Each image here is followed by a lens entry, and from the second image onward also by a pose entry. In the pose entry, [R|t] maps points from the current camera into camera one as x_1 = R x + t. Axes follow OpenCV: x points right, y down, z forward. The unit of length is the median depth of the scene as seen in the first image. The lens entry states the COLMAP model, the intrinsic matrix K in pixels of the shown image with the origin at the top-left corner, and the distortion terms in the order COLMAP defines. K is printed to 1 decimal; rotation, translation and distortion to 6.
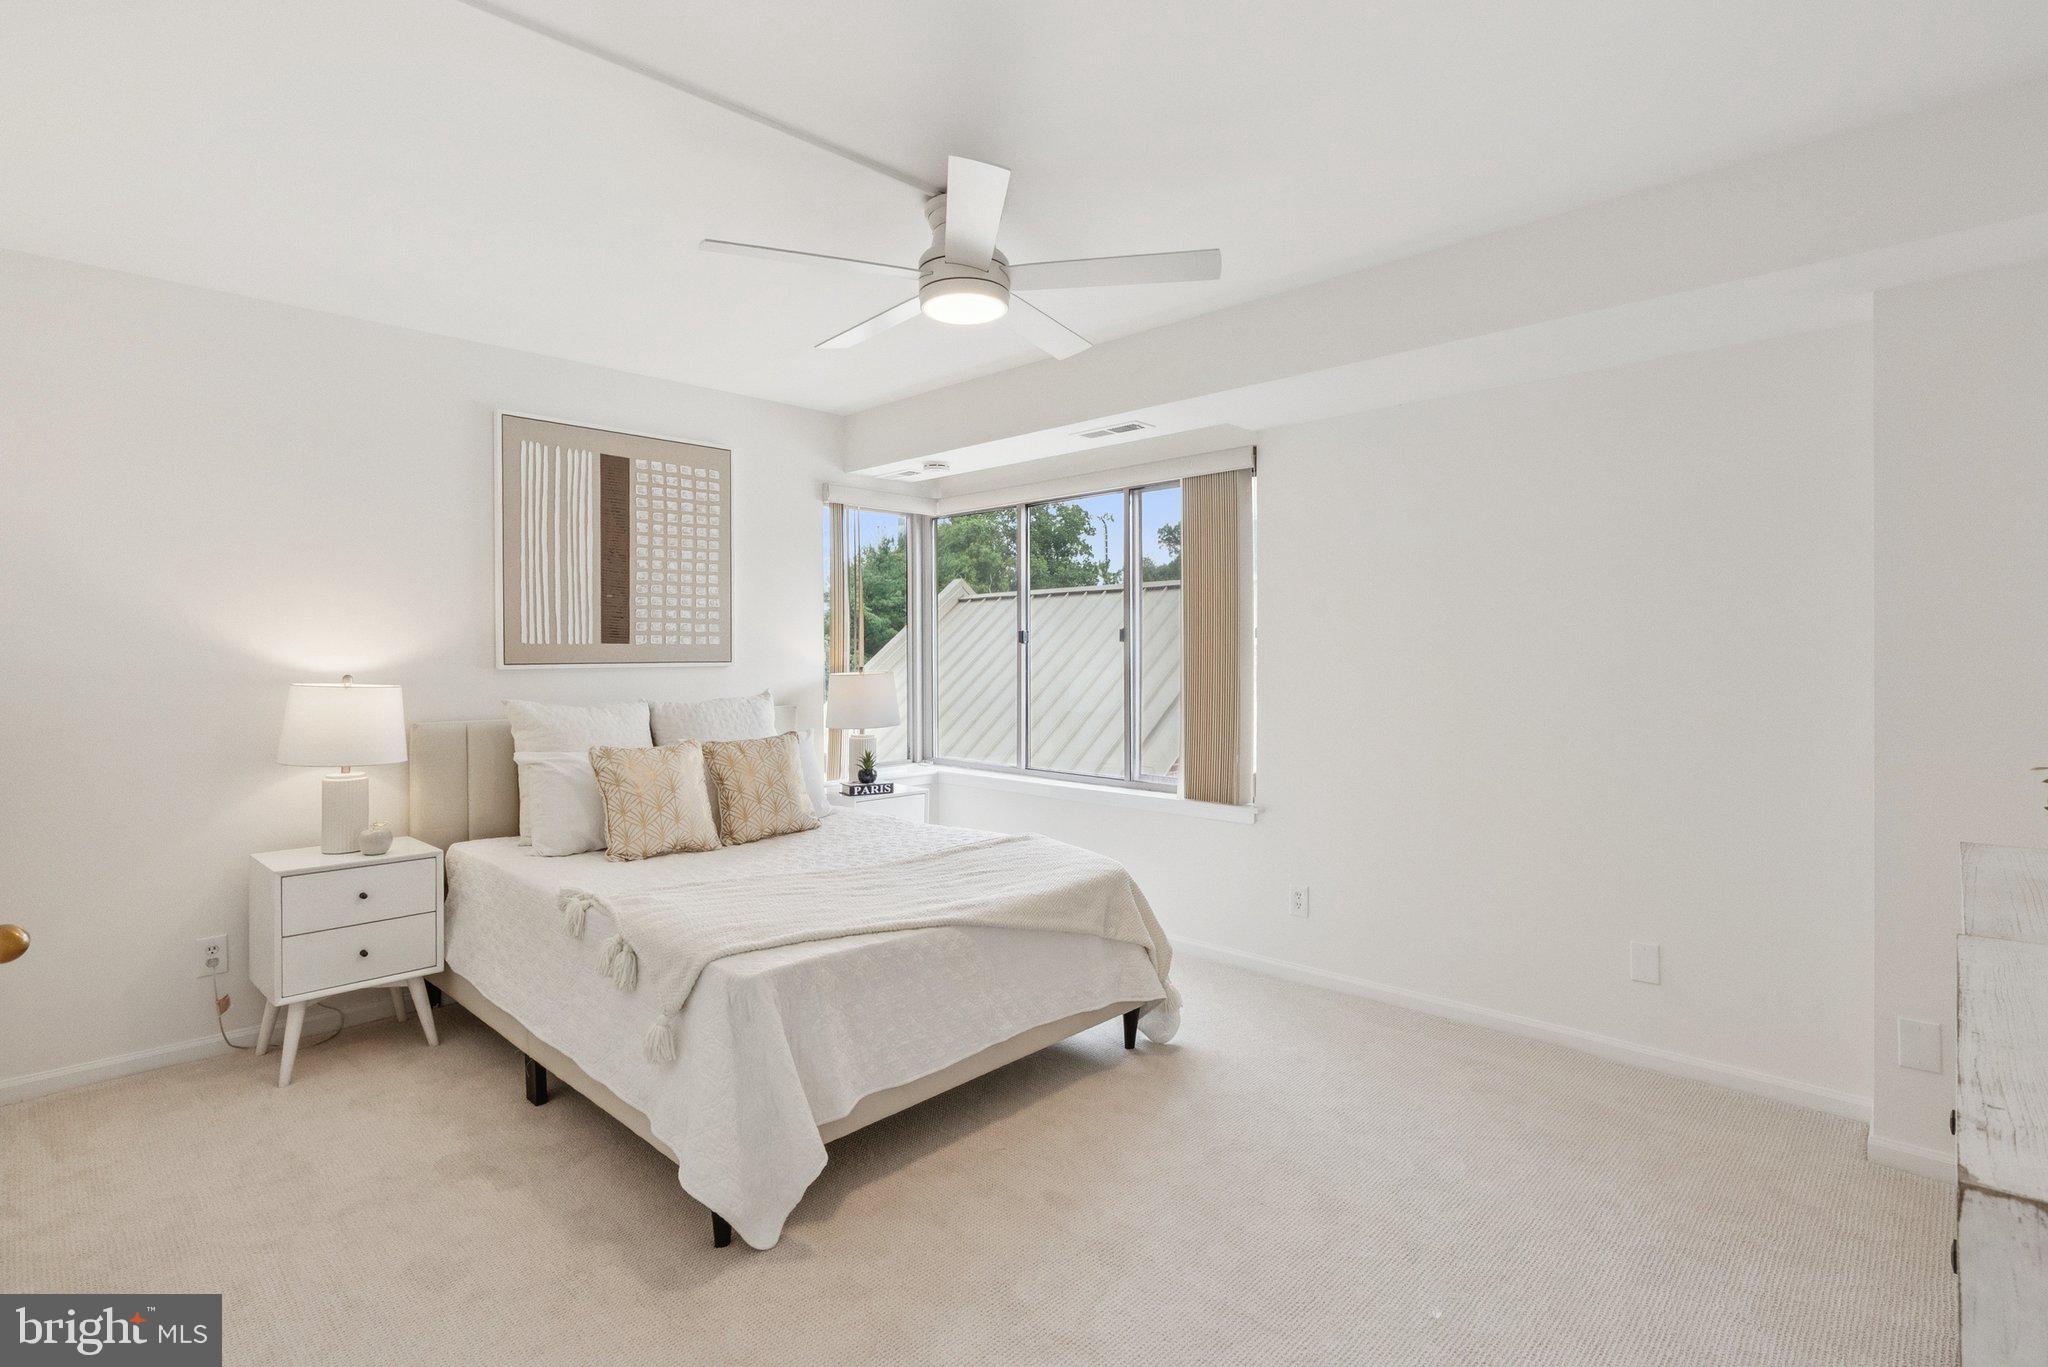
lens RADIAL K [[948.7, 0, 1058.4], [0, 948.7, 651.4], [0, 0, 1]] dist [-0.002274, 0.001505]
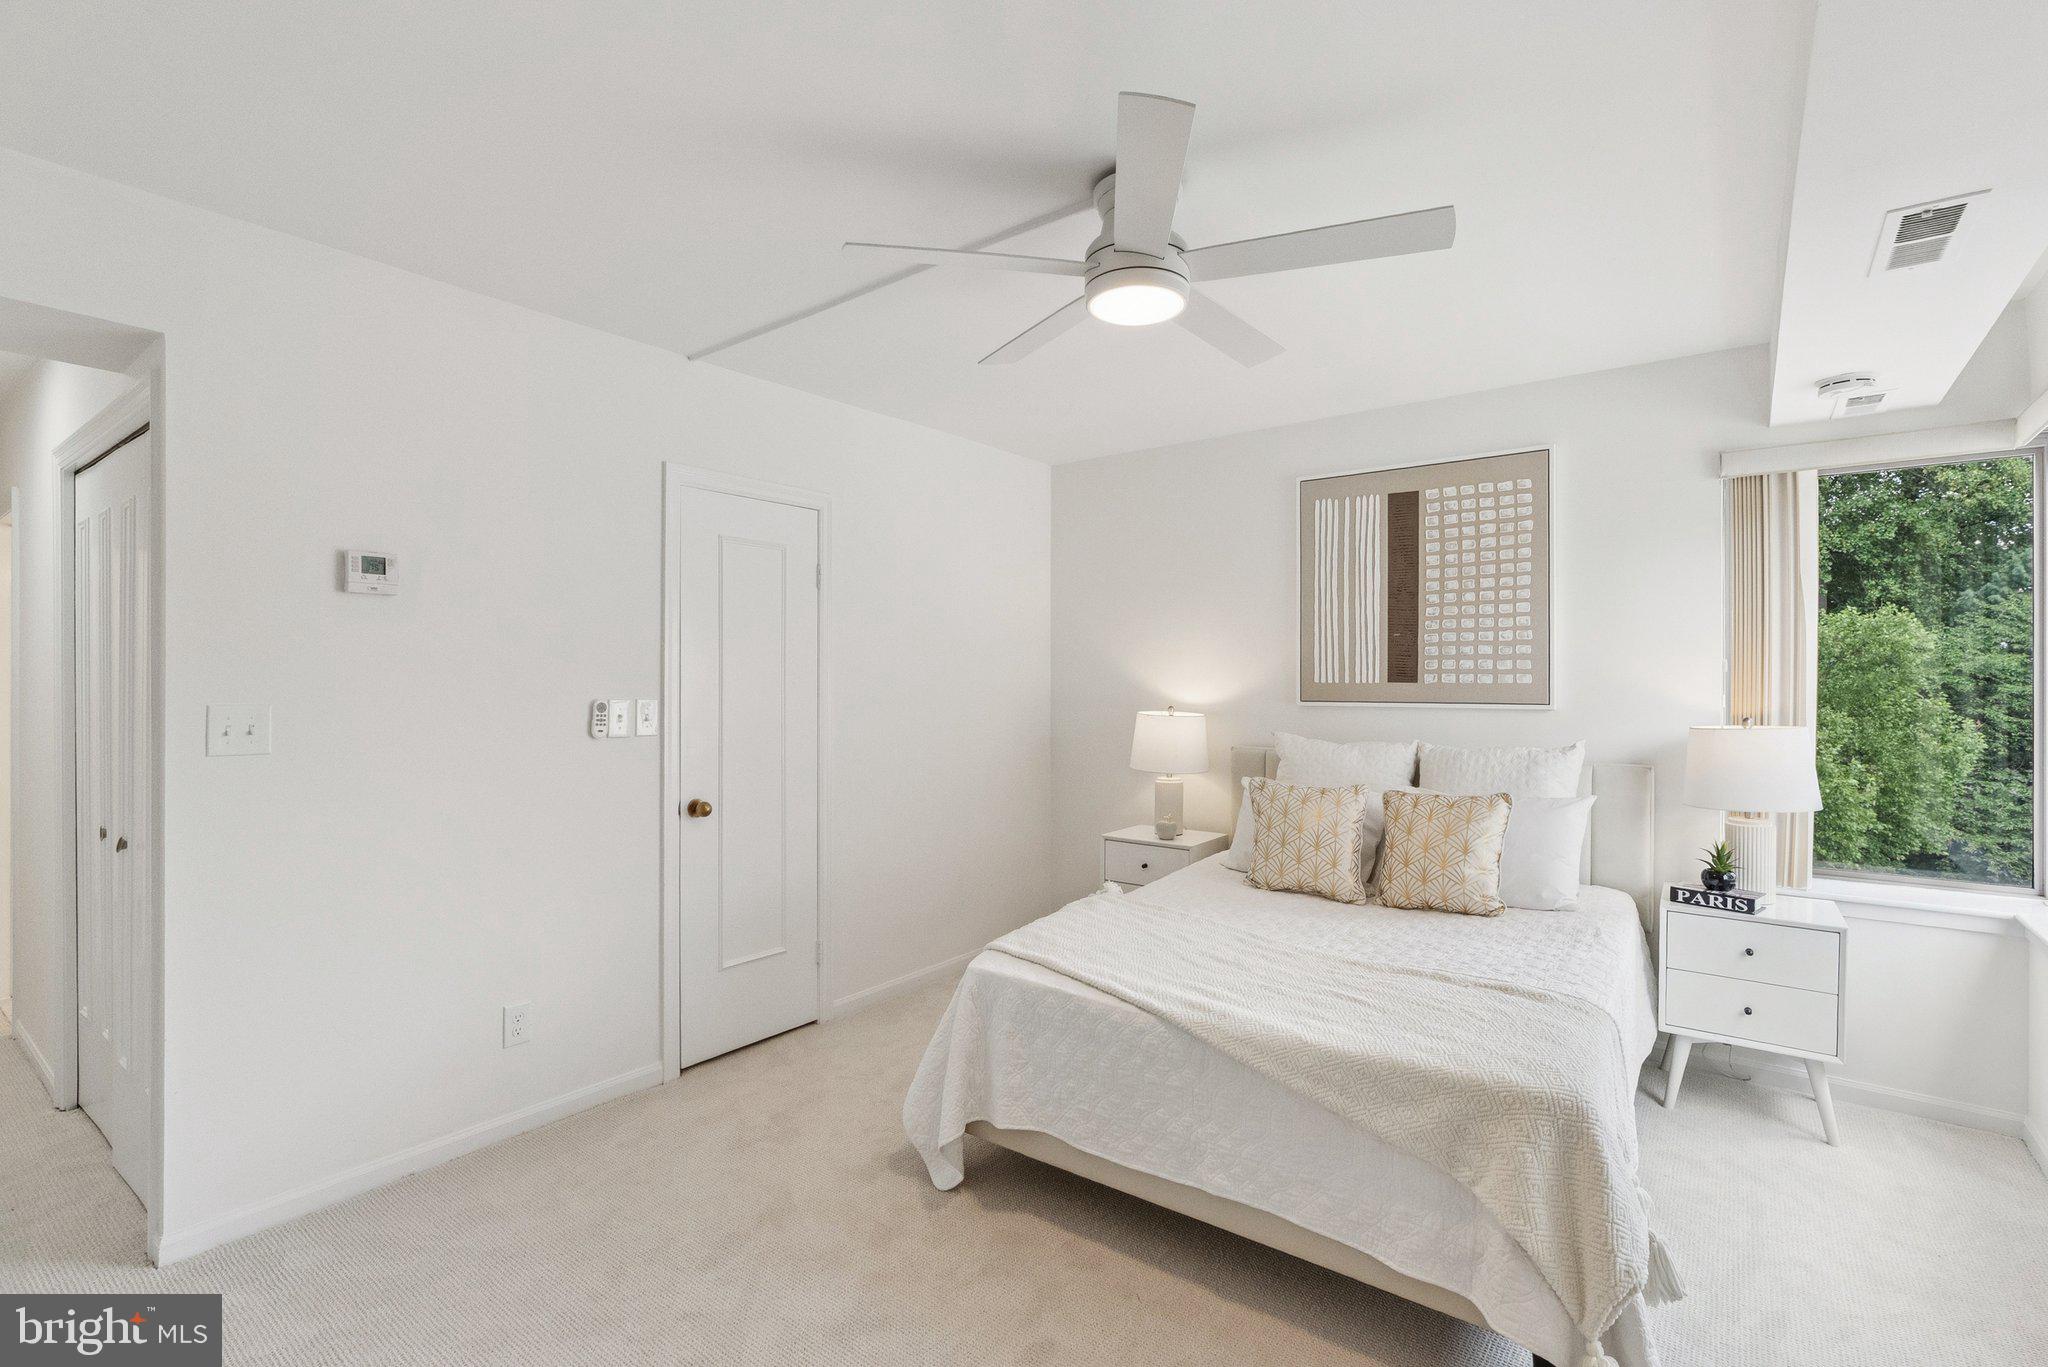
lens RADIAL K [[948.7, 0, 1026.1], [0, 948.7, 681.1], [0, 0, 1]] dist [-0.002274, 0.001505]
pose [[0.113120, 0.004468, -0.993571, 0.453283], [-0.002392, 0.999988, 0.004225, -0.012678], [0.993578, 0.001899, 0.113130, 0.483059]]
